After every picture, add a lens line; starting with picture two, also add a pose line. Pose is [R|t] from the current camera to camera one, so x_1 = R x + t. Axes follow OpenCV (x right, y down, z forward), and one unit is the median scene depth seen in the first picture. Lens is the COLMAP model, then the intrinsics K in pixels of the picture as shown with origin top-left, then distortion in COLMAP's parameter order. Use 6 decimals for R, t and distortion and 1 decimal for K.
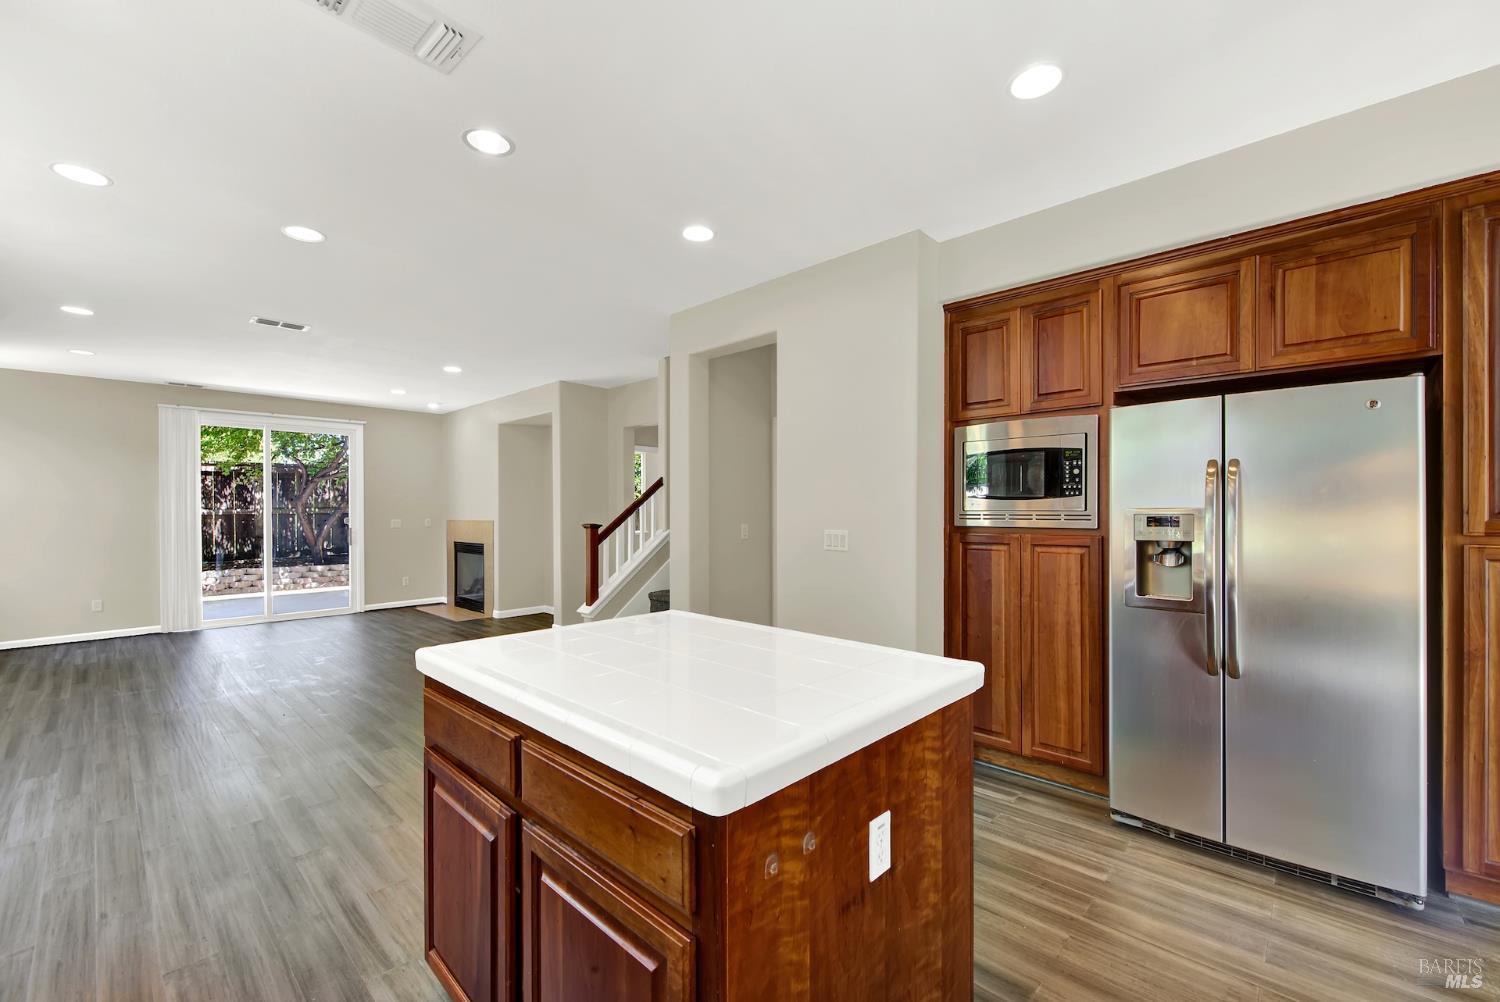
lens RADIAL K [[600.0, 0, 754.8], [0, 600.0, 512.8], [0, 0, 1]] dist [0.006341, -0.003142]
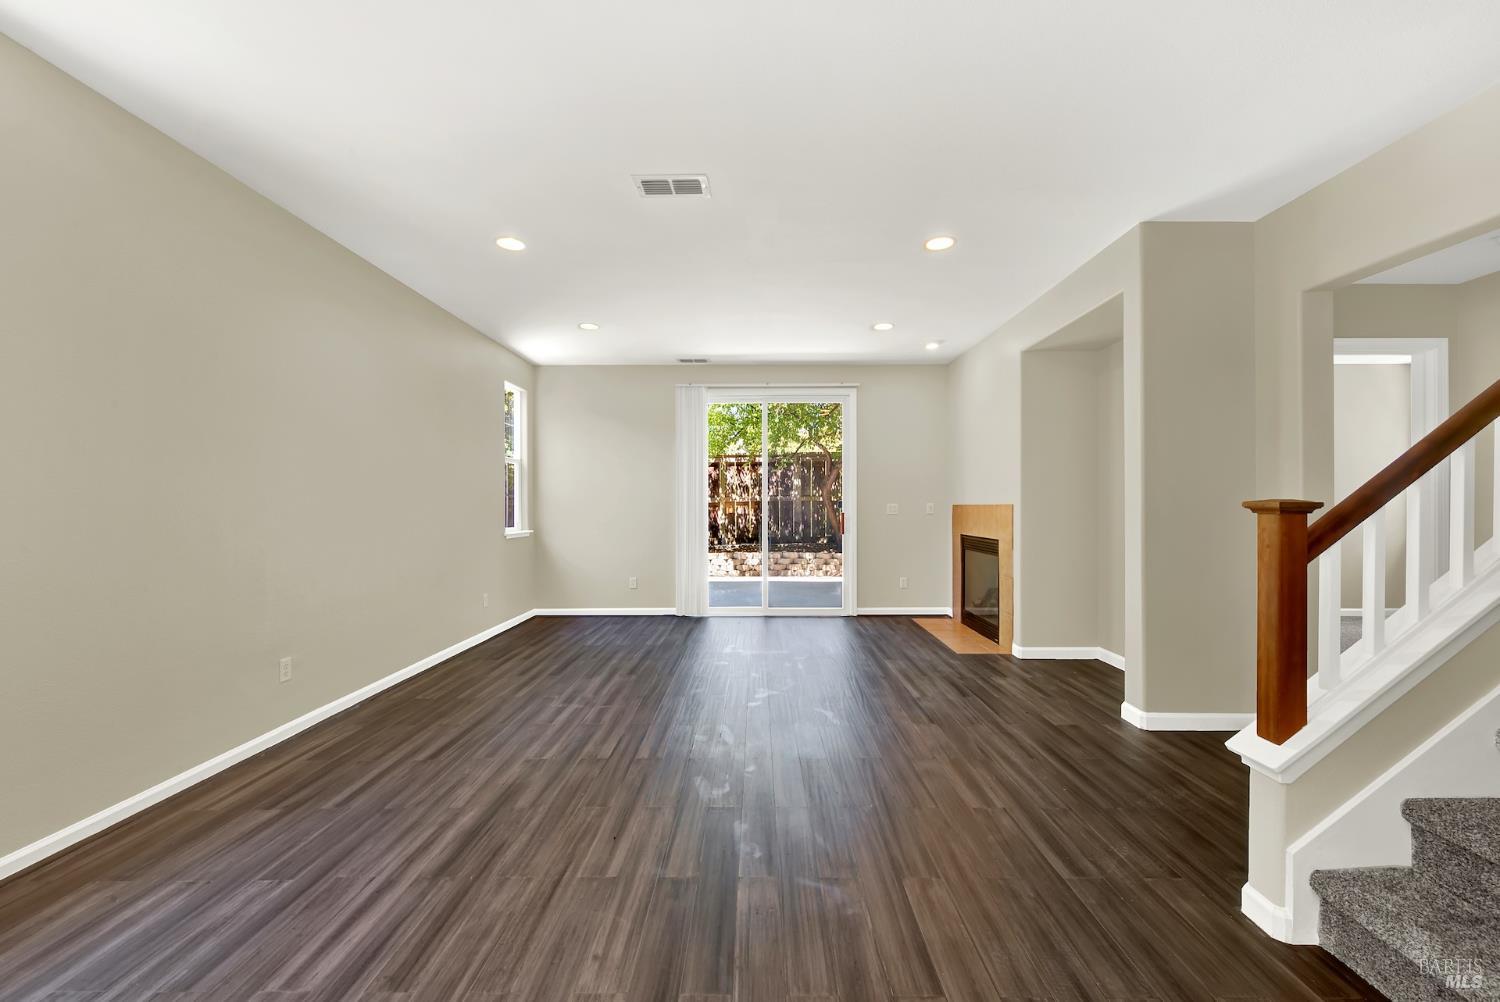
lens RADIAL K [[600.0, 0, 748.7], [0, 600.0, 507.4], [0, 0, 1]] dist [0.006341, -0.003142]
pose [[0.664121, 0.005051, -0.747608, -0.152923], [-0.001798, 0.999985, 0.005160, 0.015374], [0.747623, -0.002083, 0.664120, 0.386162]]
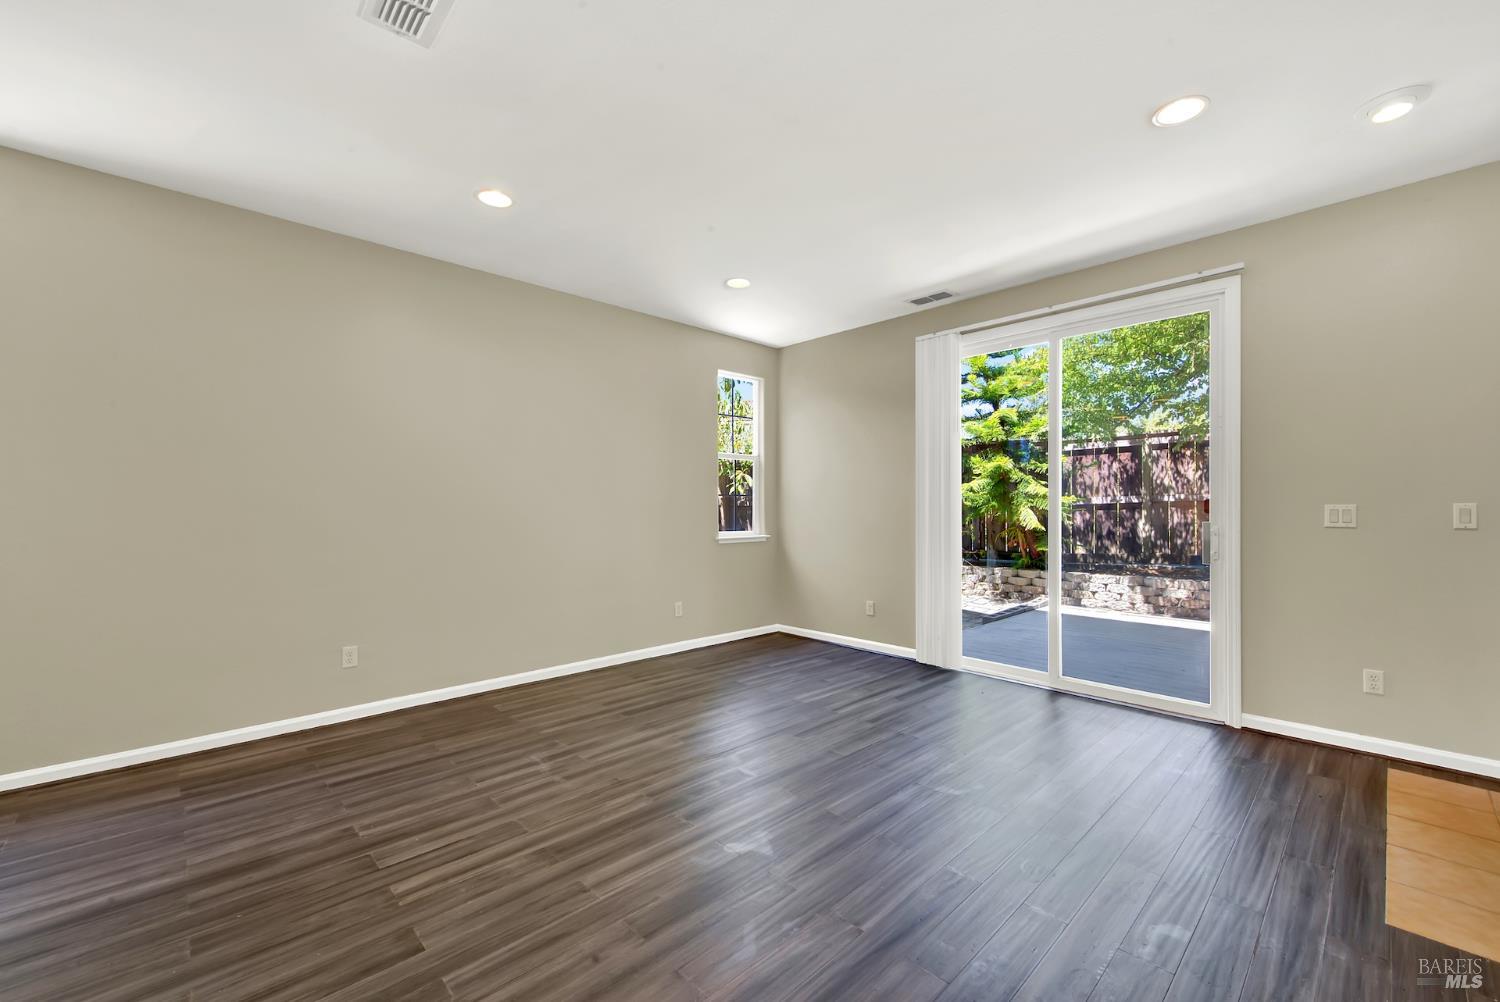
lens RADIAL K [[600.0, 0, 762.0], [0, 600.0, 504.3], [0, 0, 1]] dist [0.006341, -0.003142]
pose [[-0.061930, -0.002748, -0.998077, -0.241588], [-0.001258, 0.999996, -0.002675, 0.016002], [0.998080, 0.001090, -0.061933, 0.759903]]
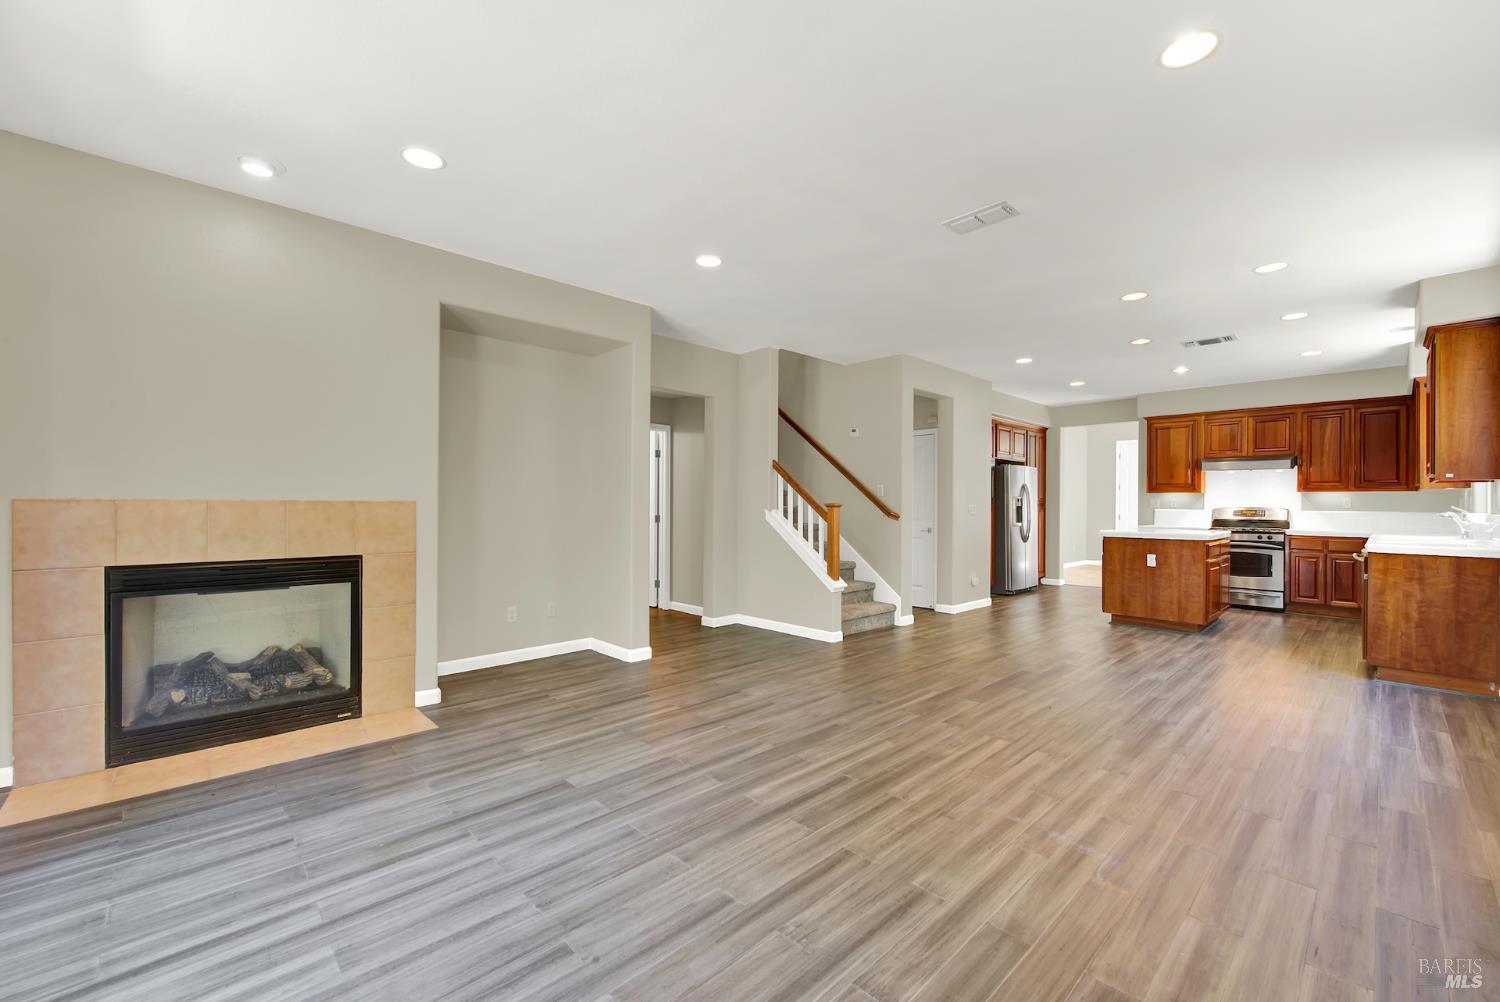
lens RADIAL K [[600.0, 0, 770.7], [0, 600.0, 504.2], [0, 0, 1]] dist [0.006341, -0.003142]
pose [[0.051692, 0.003304, 0.998658, -0.903152], [-0.005831, 0.999978, -0.003006, 0.017835], [-0.998646, -0.005667, 0.051710, 0.729079]]
